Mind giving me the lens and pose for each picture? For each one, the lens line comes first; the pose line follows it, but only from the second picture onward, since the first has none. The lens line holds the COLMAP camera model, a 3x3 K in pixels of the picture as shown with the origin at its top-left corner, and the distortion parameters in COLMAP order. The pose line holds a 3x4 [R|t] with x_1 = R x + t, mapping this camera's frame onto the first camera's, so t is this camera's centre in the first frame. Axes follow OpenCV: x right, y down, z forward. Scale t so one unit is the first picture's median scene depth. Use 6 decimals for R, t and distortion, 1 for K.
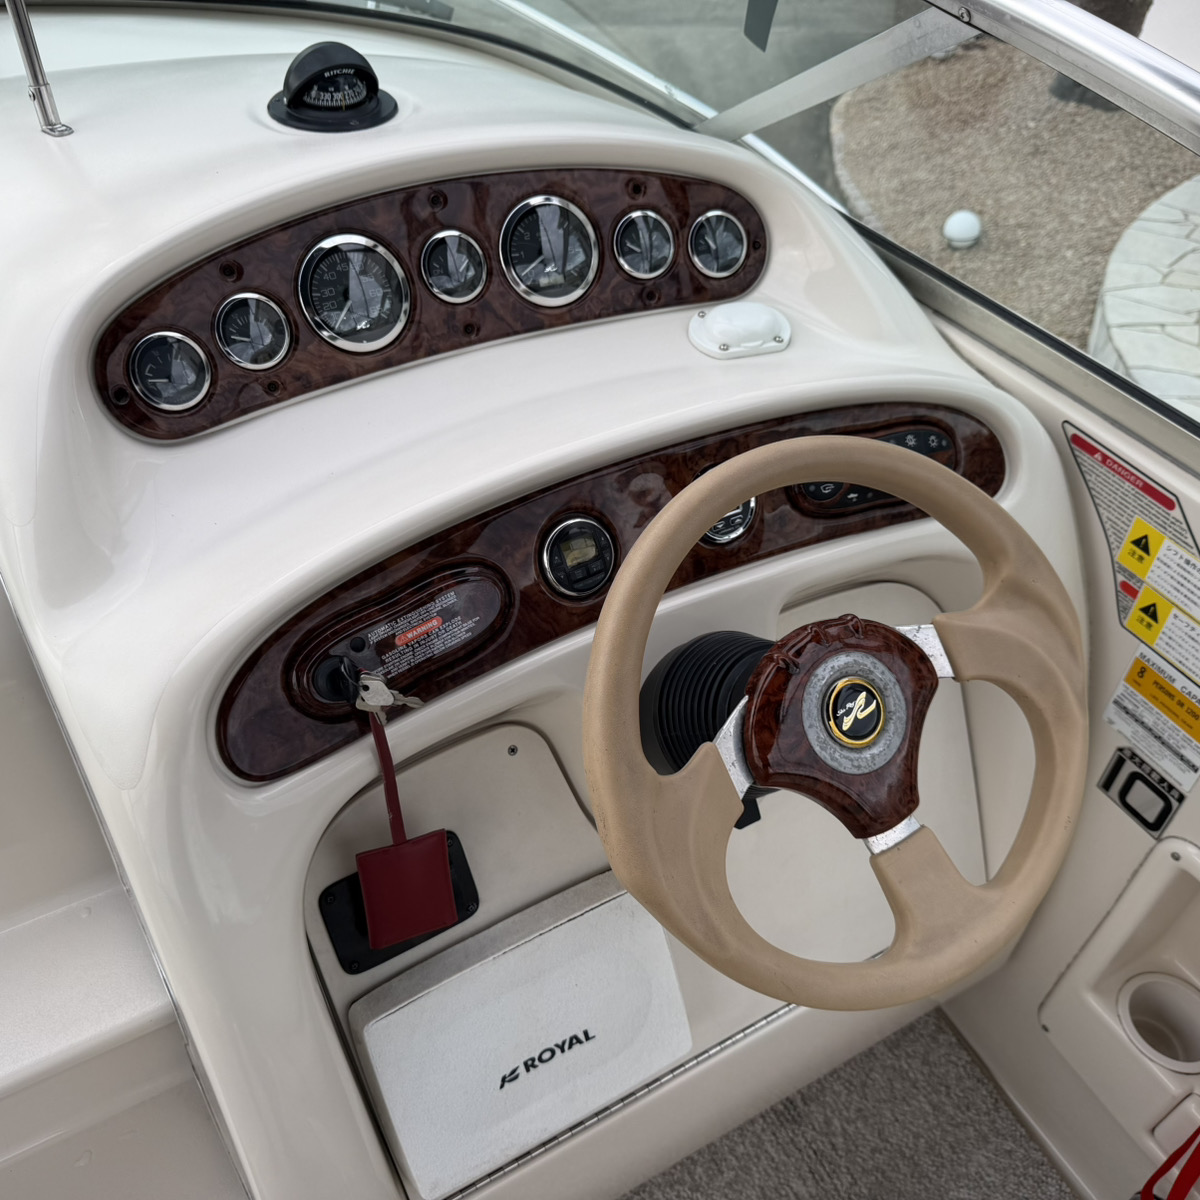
lens RADIAL K [[1146.0, 0, 587.3], [0, 1146.0, 618.1], [0, 0, 1]] dist [0.075698, -0.147946]
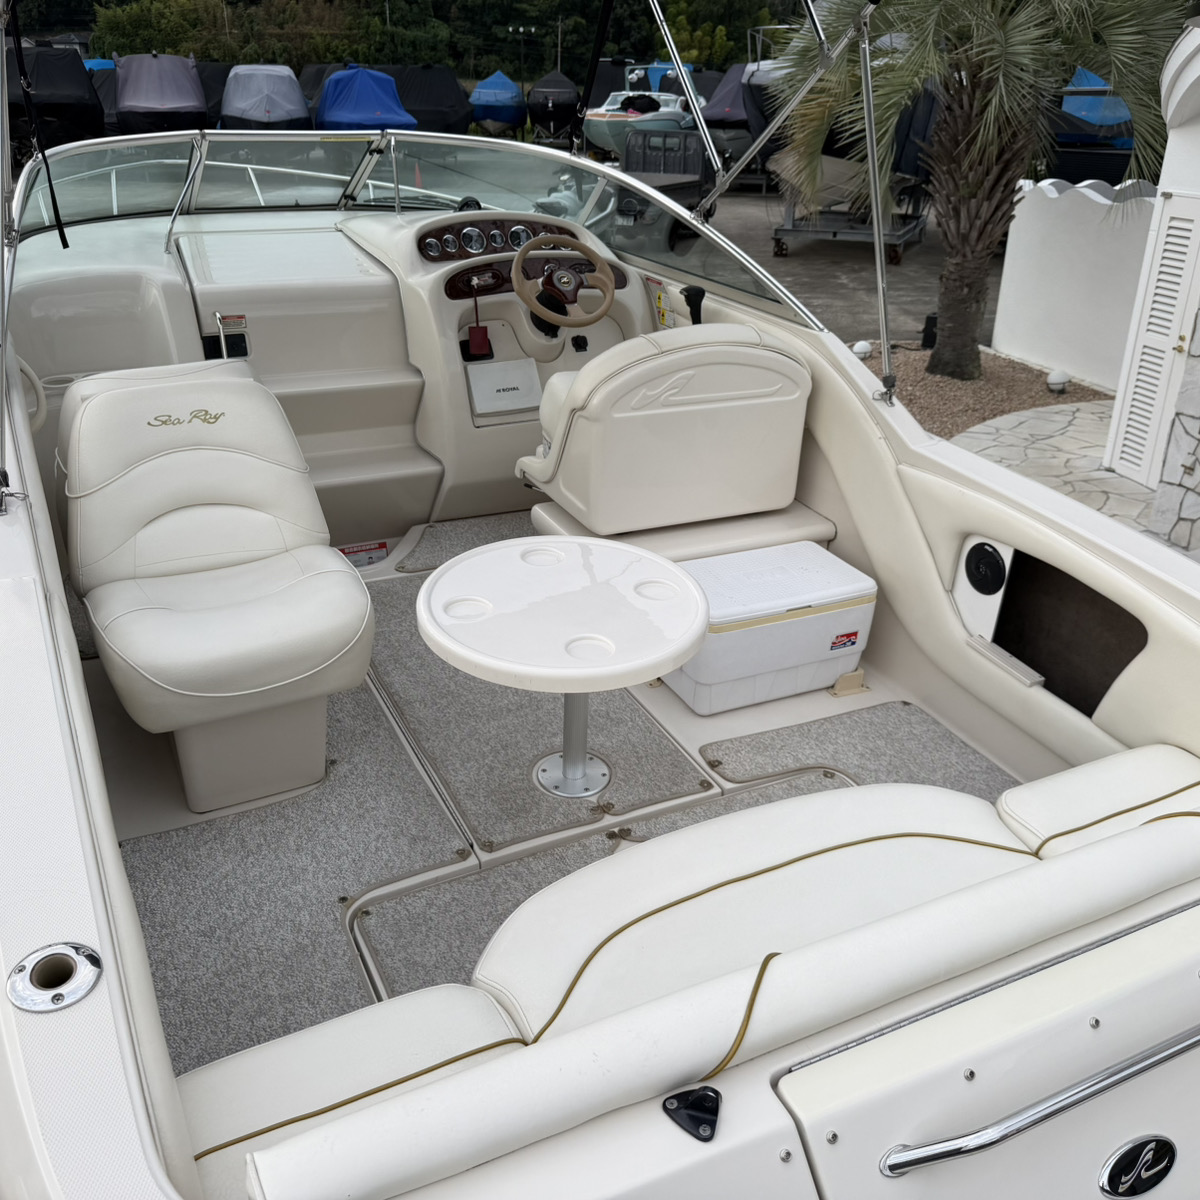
lens RADIAL K [[1146.0, 0, 587.3], [0, 1146.0, 618.1], [0, 0, 1]] dist [0.075698, -0.147946]
pose [[0.997931, 0.022672, -0.060166, 0.070528], [-0.039160, 0.956501, -0.289088, 0.316940], [0.050995, 0.290846, 0.955410, -0.371048]]
